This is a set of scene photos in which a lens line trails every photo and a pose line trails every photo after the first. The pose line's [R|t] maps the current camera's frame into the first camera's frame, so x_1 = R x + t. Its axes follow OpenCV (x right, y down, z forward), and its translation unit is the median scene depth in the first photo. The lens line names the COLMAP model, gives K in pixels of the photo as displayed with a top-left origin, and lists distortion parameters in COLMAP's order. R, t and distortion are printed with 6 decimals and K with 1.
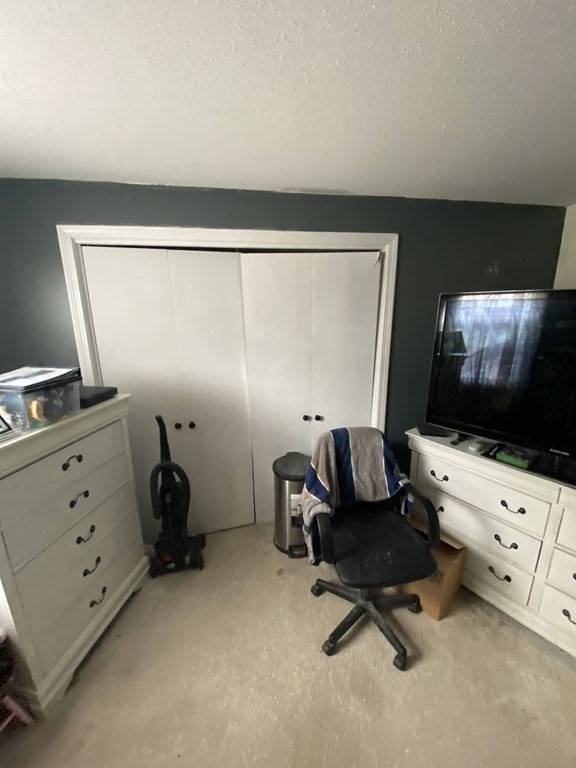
lens RADIAL K [[309.8, 0, 287.0], [0, 309.8, 387.9], [0, 0, 1]] dist [0.021410, -0.021454]
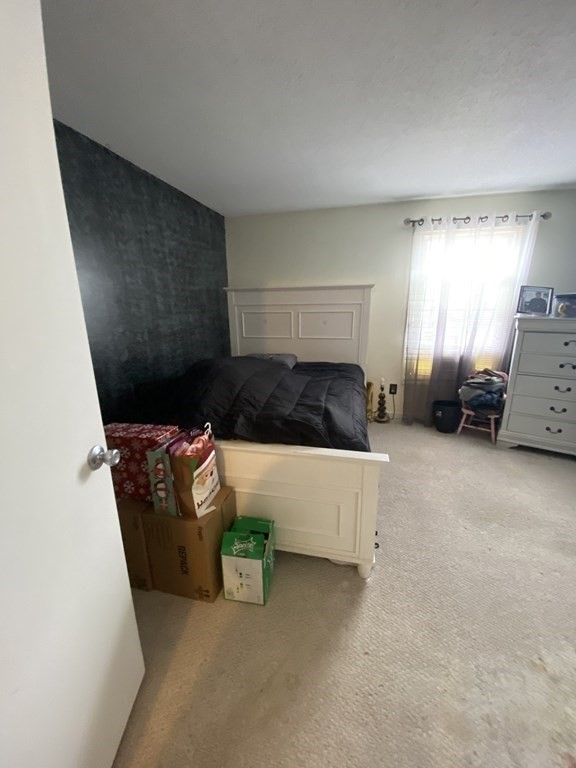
lens RADIAL K [[309.8, 0, 287.0], [0, 309.8, 387.9], [0, 0, 1]] dist [0.021410, -0.021454]
pose [[-0.420669, 0.251830, -0.871561, 1.406814], [-0.195964, 0.912797, 0.358329, 0.126175], [0.885796, 0.321533, -0.334636, 0.175457]]
